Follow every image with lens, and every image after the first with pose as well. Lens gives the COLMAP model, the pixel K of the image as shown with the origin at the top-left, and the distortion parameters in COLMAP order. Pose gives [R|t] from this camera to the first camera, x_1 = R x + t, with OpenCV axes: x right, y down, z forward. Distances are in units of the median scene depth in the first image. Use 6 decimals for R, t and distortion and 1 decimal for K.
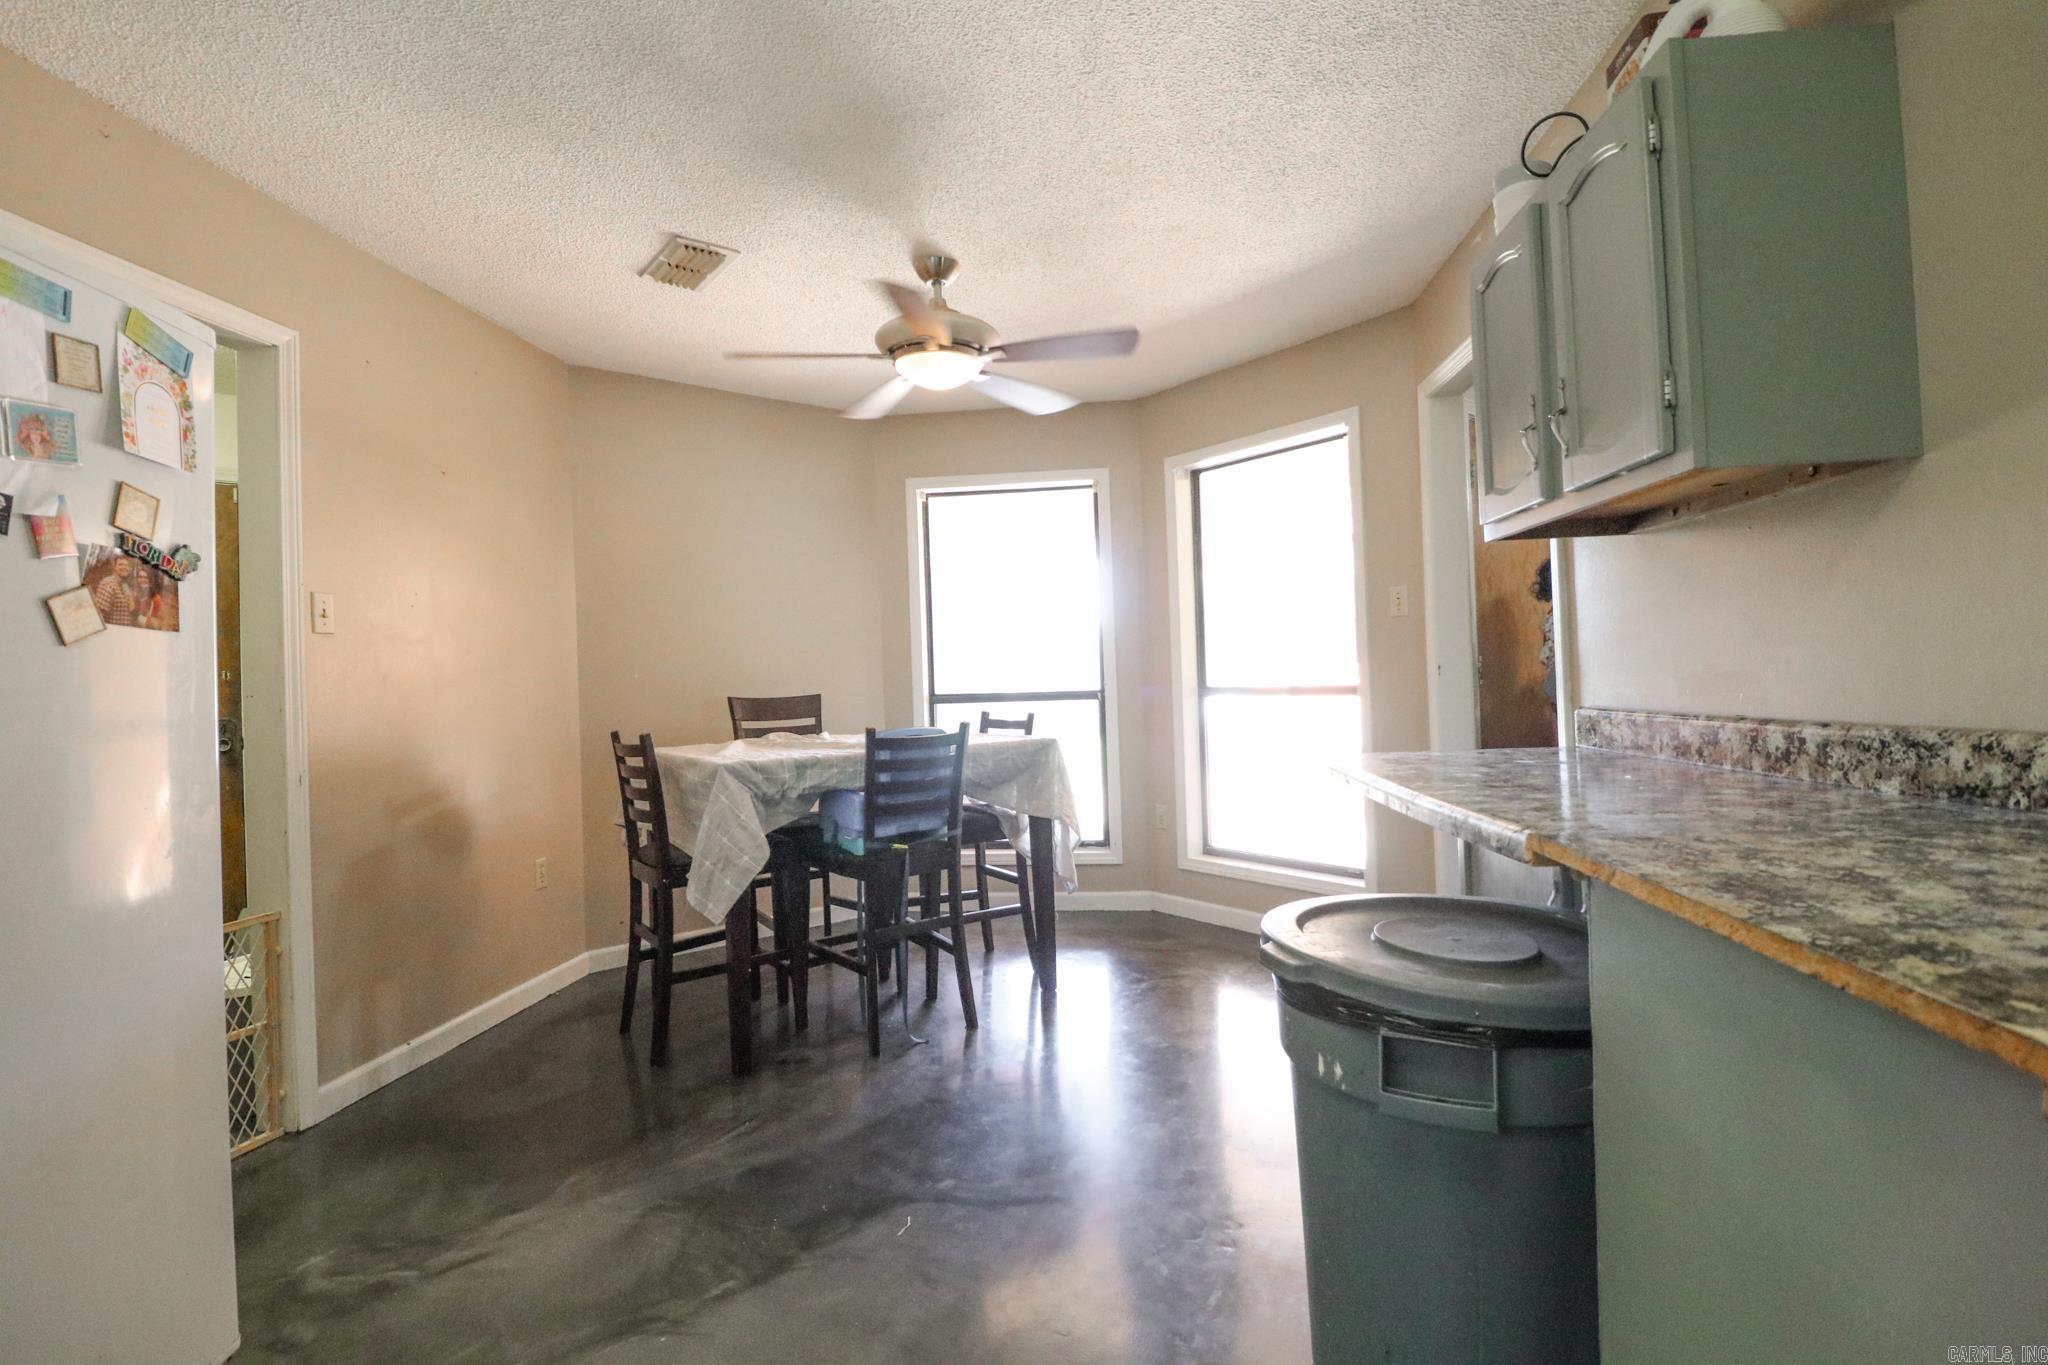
lens RADIAL K [[949.8, 0, 1022.4], [0, 949.8, 668.4], [0, 0, 1]] dist [-0.008221, -0.007366]
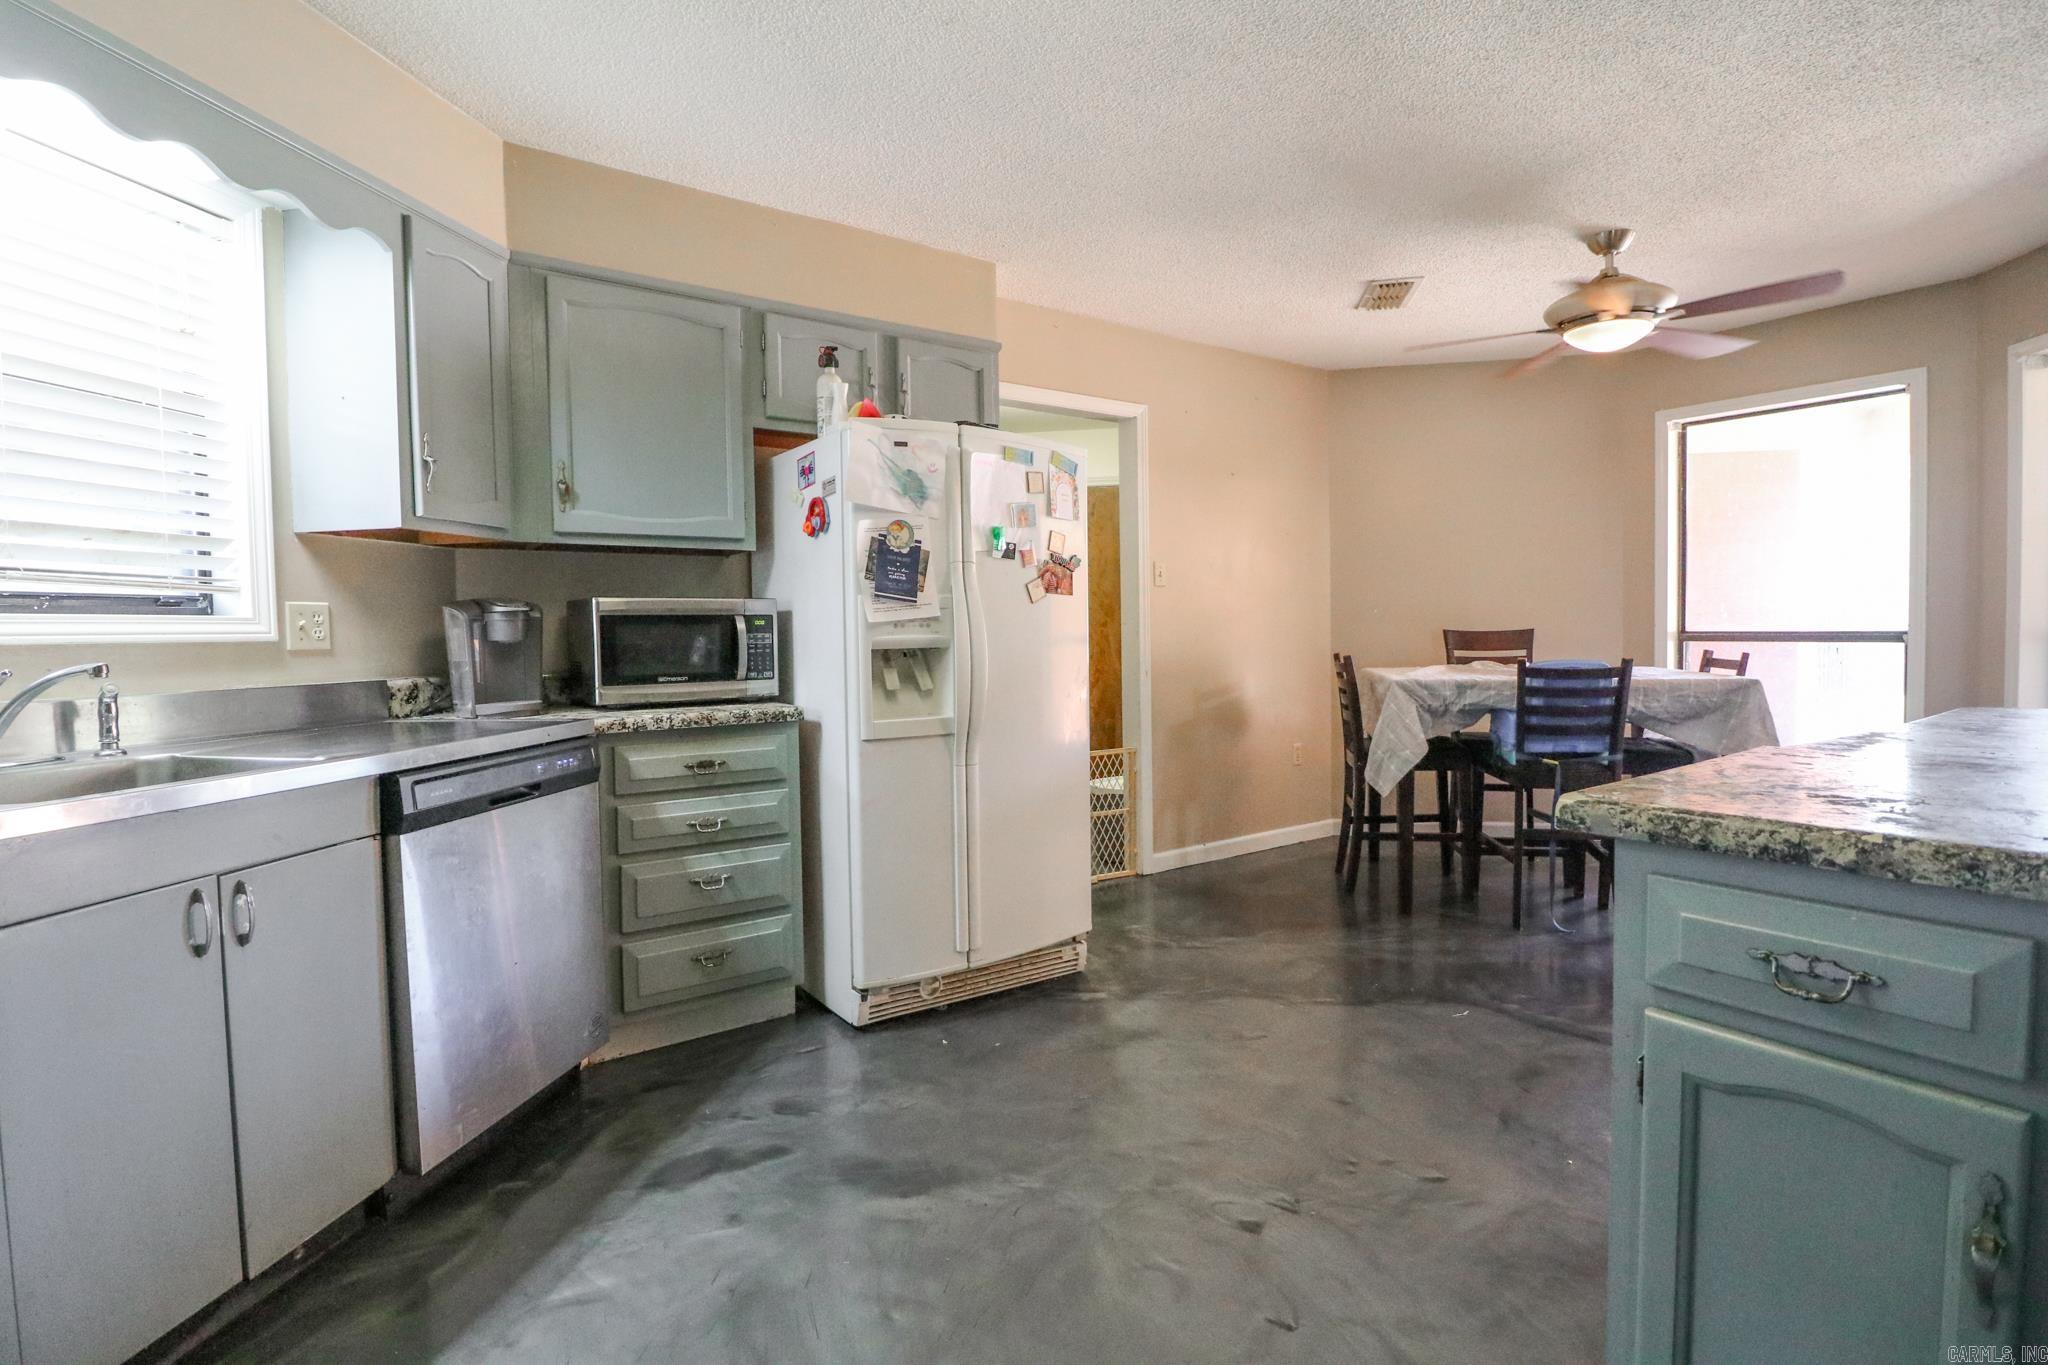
lens RADIAL K [[949.8, 0, 1024.1], [0, 949.8, 673.0], [0, 0, 1]] dist [-0.008221, -0.007366]
pose [[0.659553, 0.056282, -0.749548, 0.317060], [0.004223, 0.996900, 0.078571, -0.015402], [0.751646, -0.054987, 0.657271, -0.250151]]
